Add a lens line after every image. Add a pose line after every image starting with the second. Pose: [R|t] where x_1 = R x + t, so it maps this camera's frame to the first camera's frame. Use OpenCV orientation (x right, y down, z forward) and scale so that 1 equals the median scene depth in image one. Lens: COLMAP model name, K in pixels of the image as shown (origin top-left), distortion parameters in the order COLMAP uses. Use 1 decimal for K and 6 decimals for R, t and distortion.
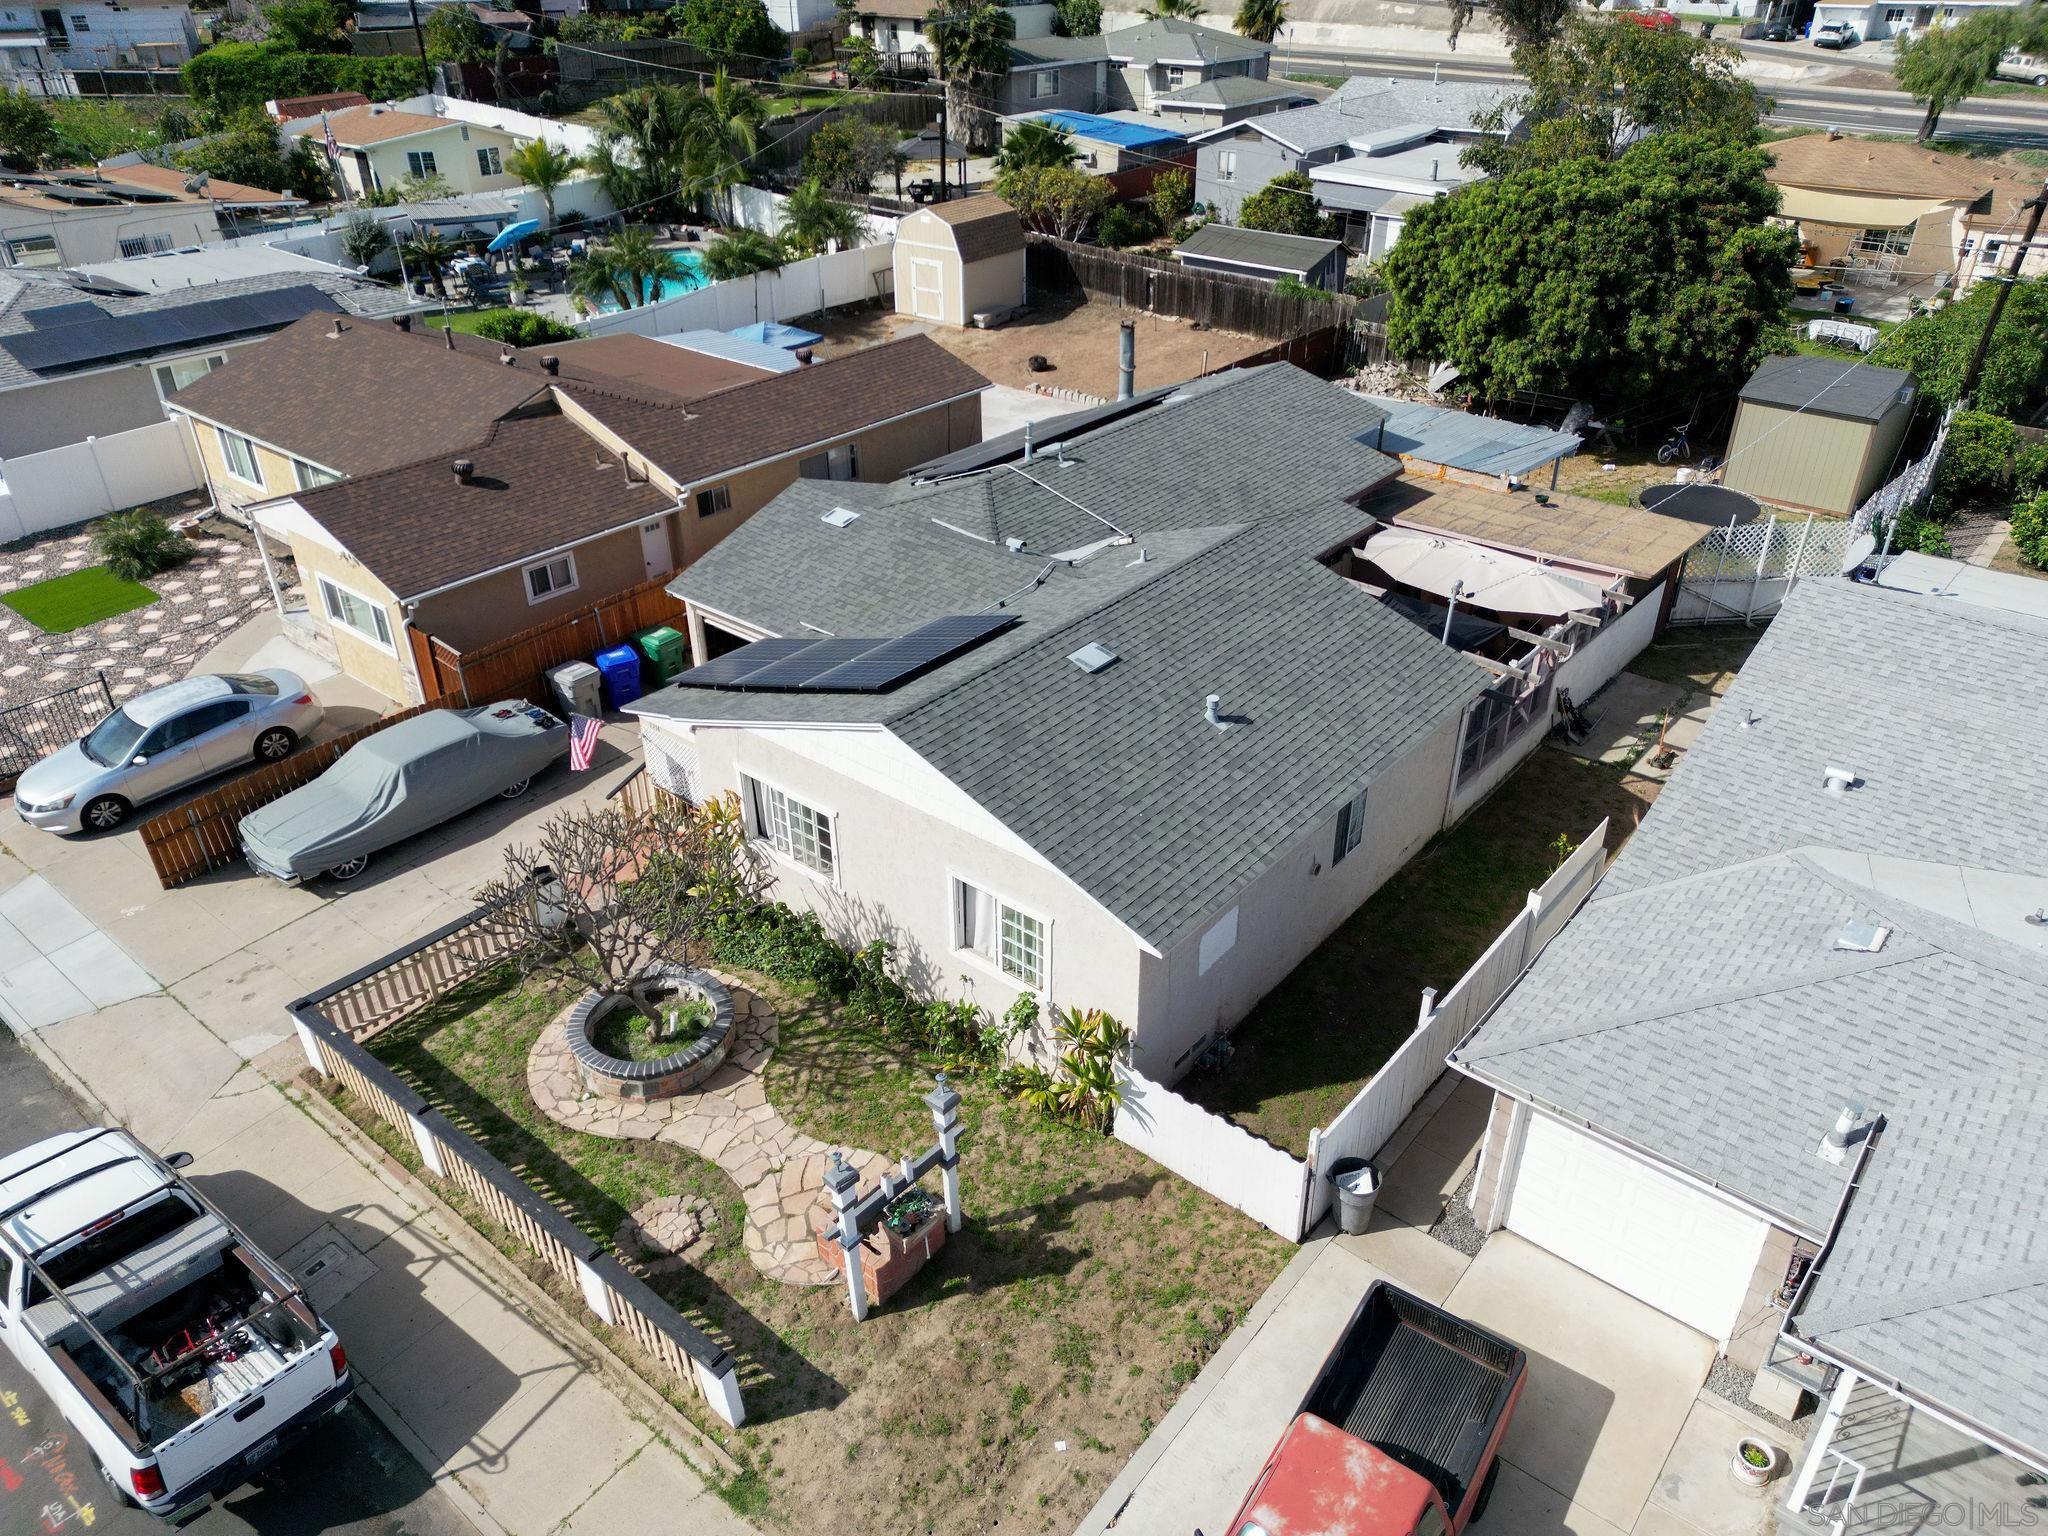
lens RADIAL K [[1430.5, 0, 1032.0], [0, 1430.5, 764.1], [0, 0, 1]] dist [0.072300, -0.073665]
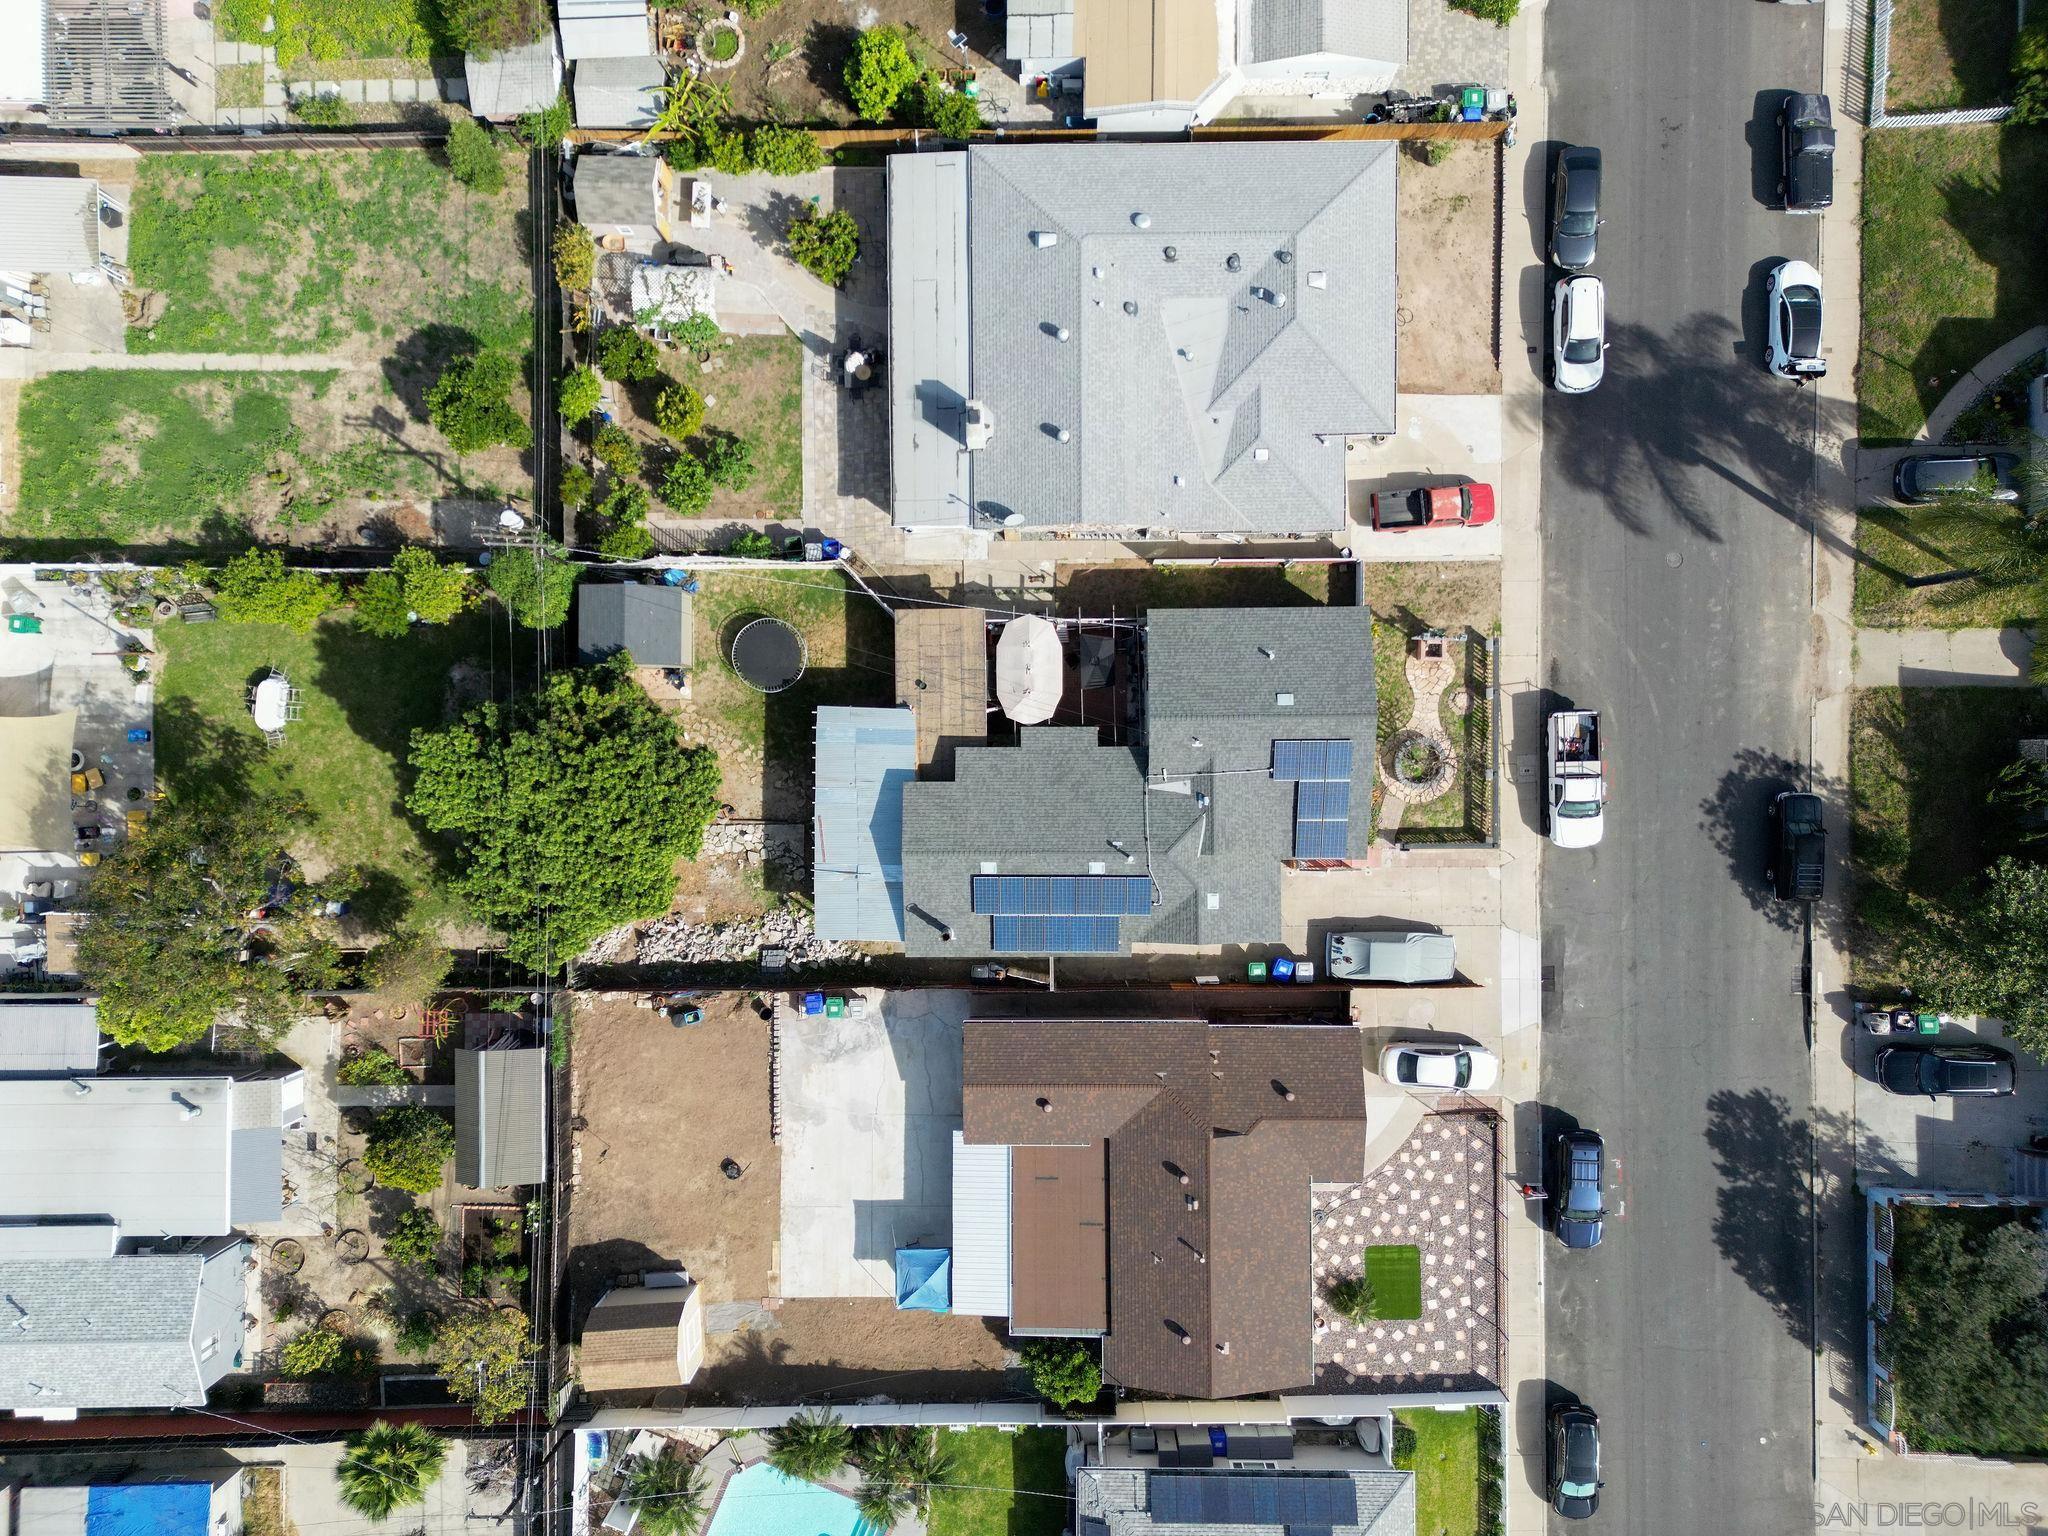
lens RADIAL K [[1430.5, 0, 1032.0], [0, 1430.5, 764.1], [0, 0, 1]] dist [0.072300, -0.073665]
pose [[-0.640844, -0.767616, 0.009210, 0.235787], [0.406939, -0.329511, 0.851953, -2.701692], [-0.650938, 0.549716, 0.523538, -0.078796]]
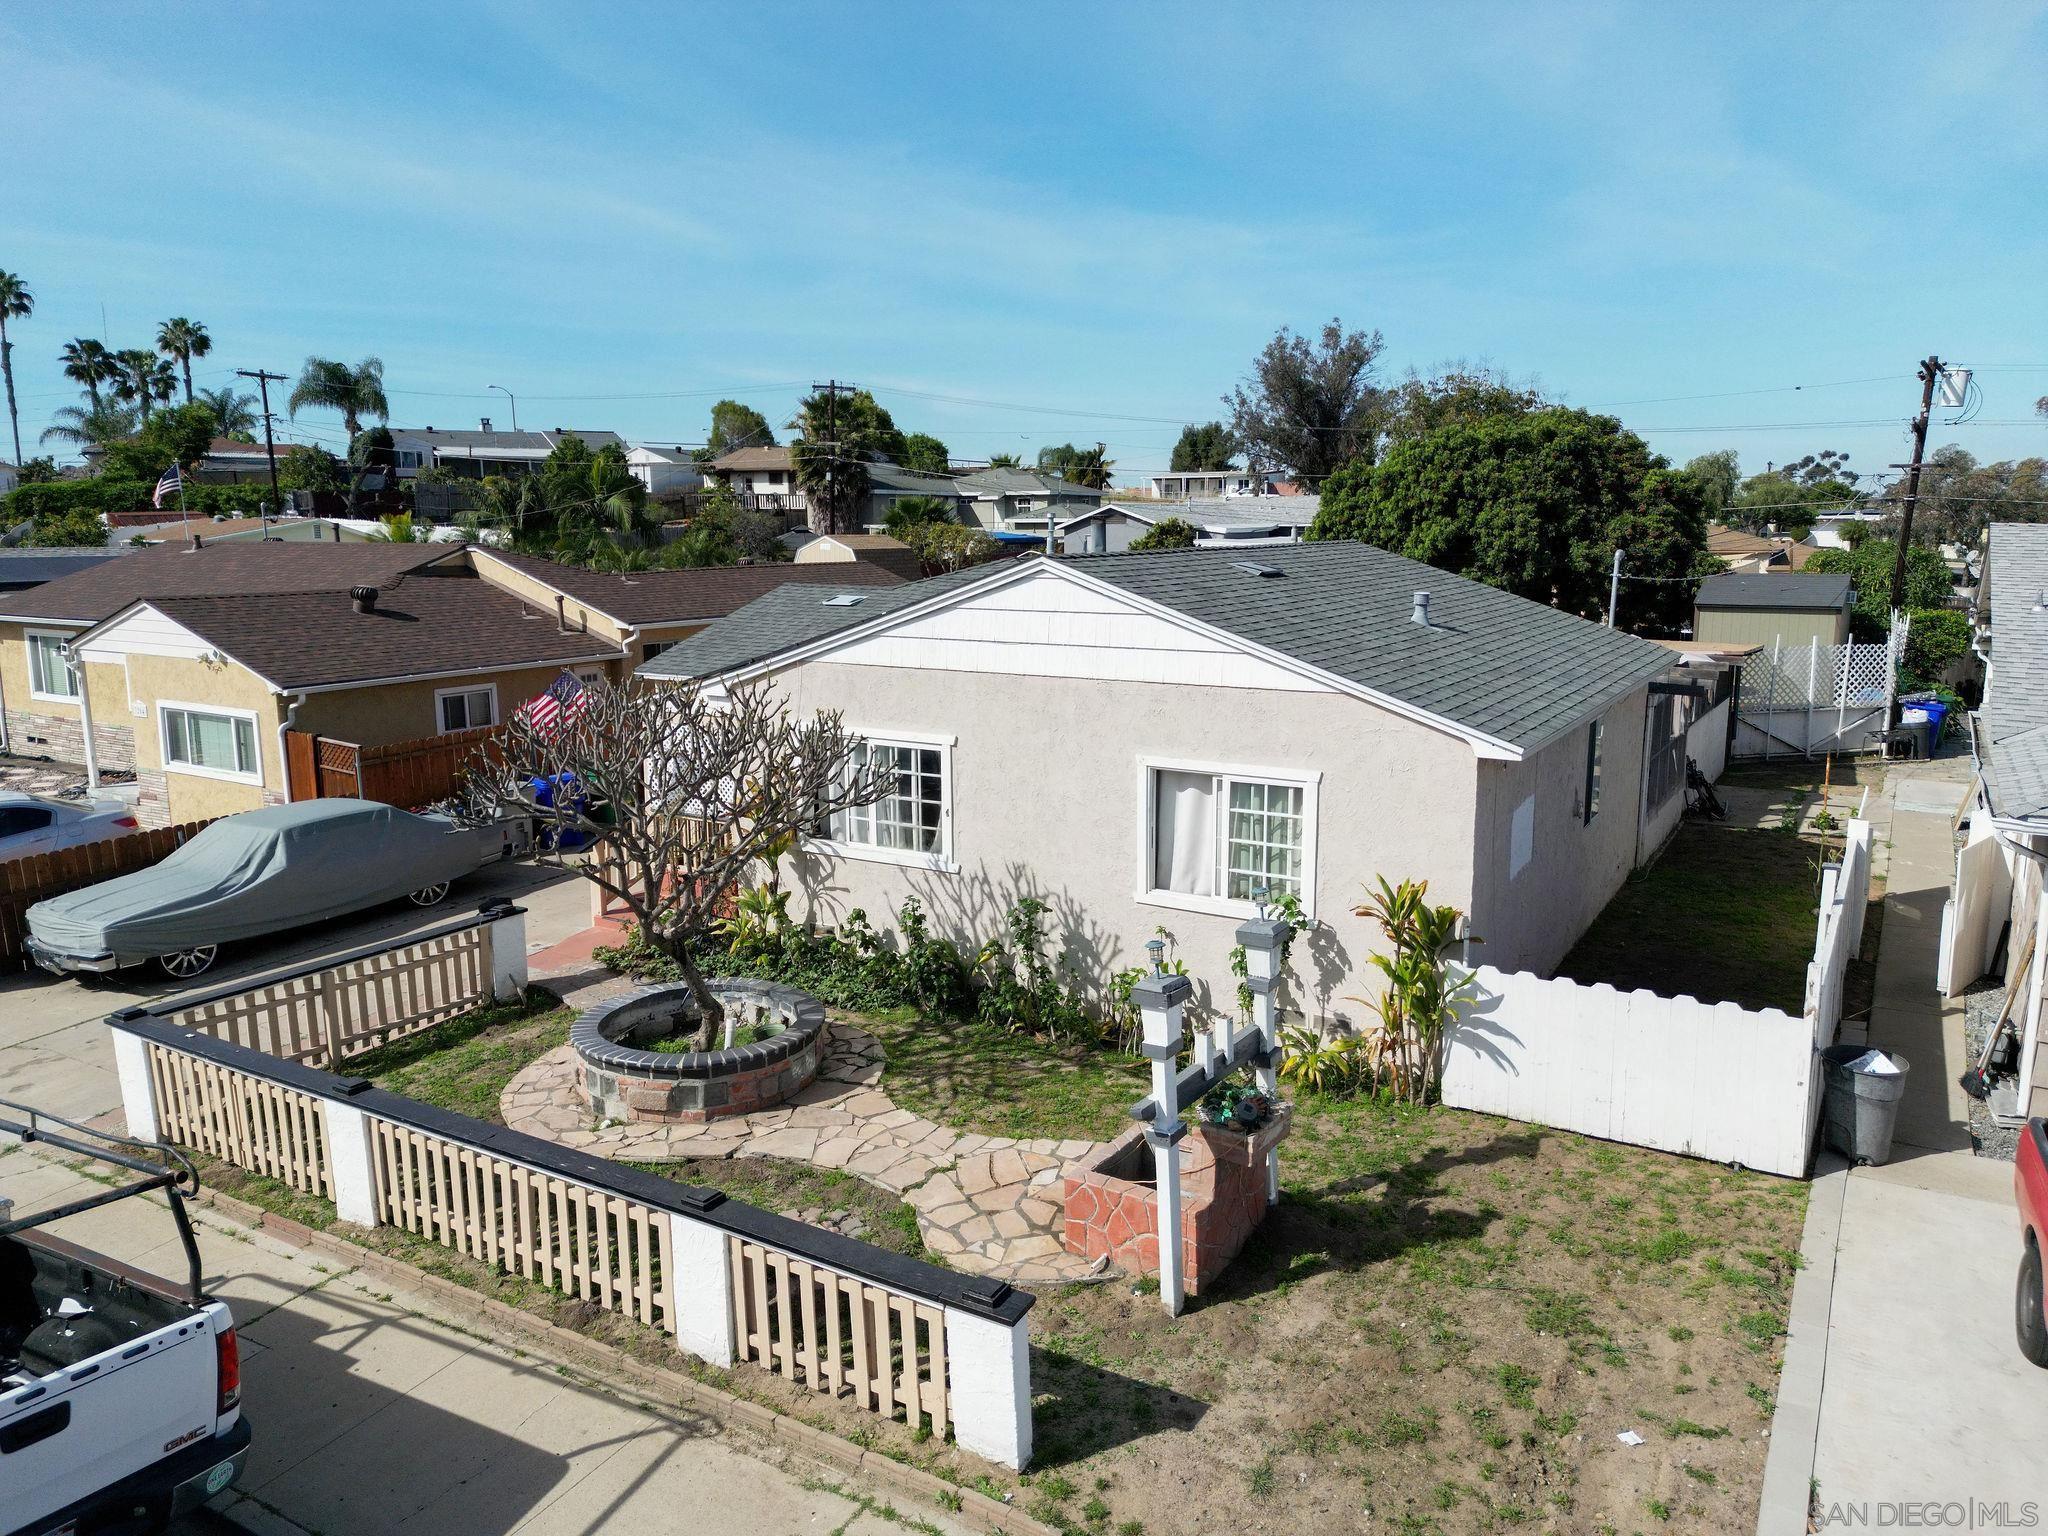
lens RADIAL K [[1430.5, 0, 1032.0], [0, 1430.5, 764.1], [0, 0, 1]] dist [0.072300, -0.073665]
pose [[0.989292, -0.024318, 0.143908, -0.197050], [0.074059, 0.933287, -0.351411, 0.296600], [-0.125762, 0.358306, 0.925095, 0.315741]]
